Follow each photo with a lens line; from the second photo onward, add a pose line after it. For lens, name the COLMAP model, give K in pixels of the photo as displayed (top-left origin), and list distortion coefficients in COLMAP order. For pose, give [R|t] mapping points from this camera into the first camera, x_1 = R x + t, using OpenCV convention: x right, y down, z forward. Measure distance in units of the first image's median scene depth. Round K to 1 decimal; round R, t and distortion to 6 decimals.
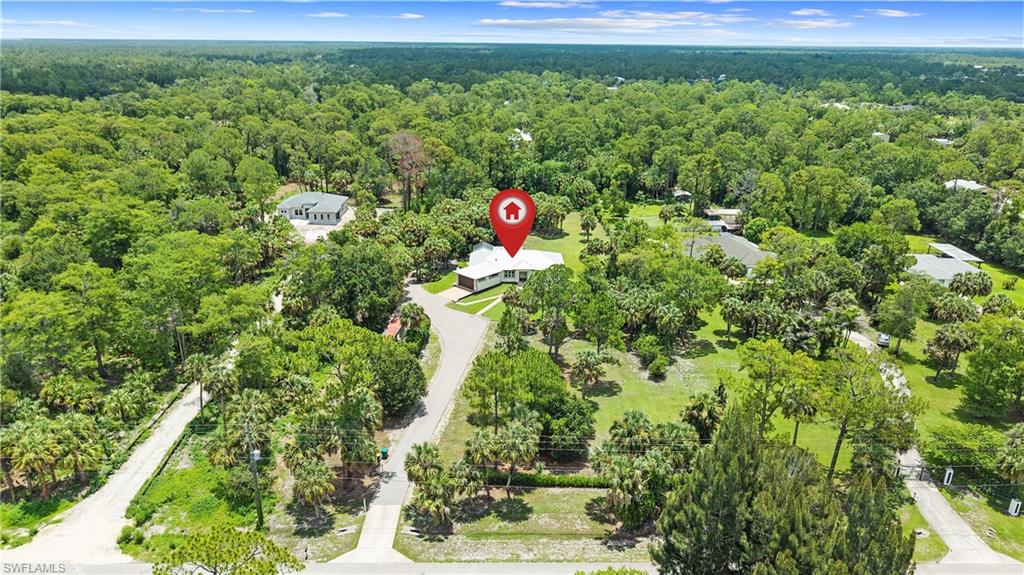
lens RADIAL K [[670.9, 0, 515.2], [0, 670.9, 286.3], [0, 0, 1]] dist [-0.005777, -0.021727]
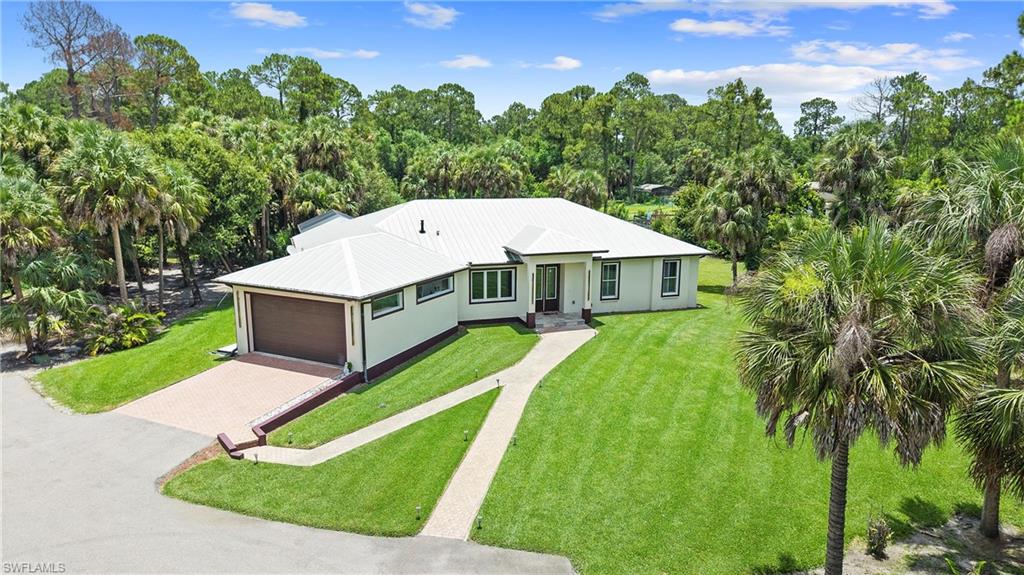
lens RADIAL K [[670.9, 0, 511.5], [0, 670.9, 287.3], [0, 0, 1]] dist [-0.005777, -0.021727]
pose [[0.951052, -0.064797, 0.302161, -0.093002], [0.110842, 0.984237, -0.137813, 0.019491], [-0.288468, 0.164559, 0.943242, 1.044285]]
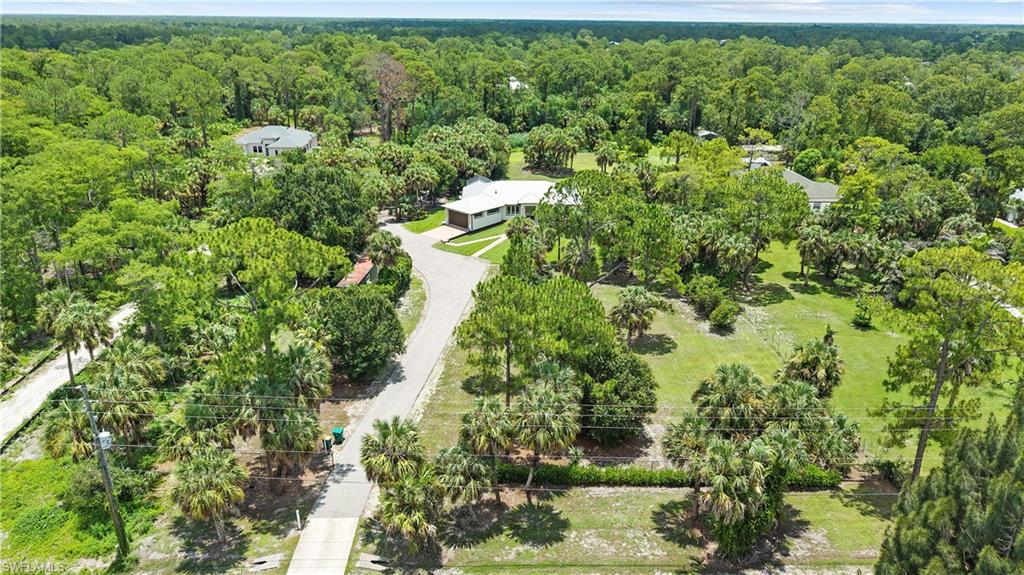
lens RADIAL K [[670.9, 0, 510.1], [0, 670.9, 291.5], [0, 0, 1]] dist [-0.005777, -0.021727]
pose [[0.999972, -0.005551, 0.004992, -0.021859], [0.005364, 0.999307, 0.036821, 0.065311], [-0.005193, -0.036794, 0.999309, 0.267605]]
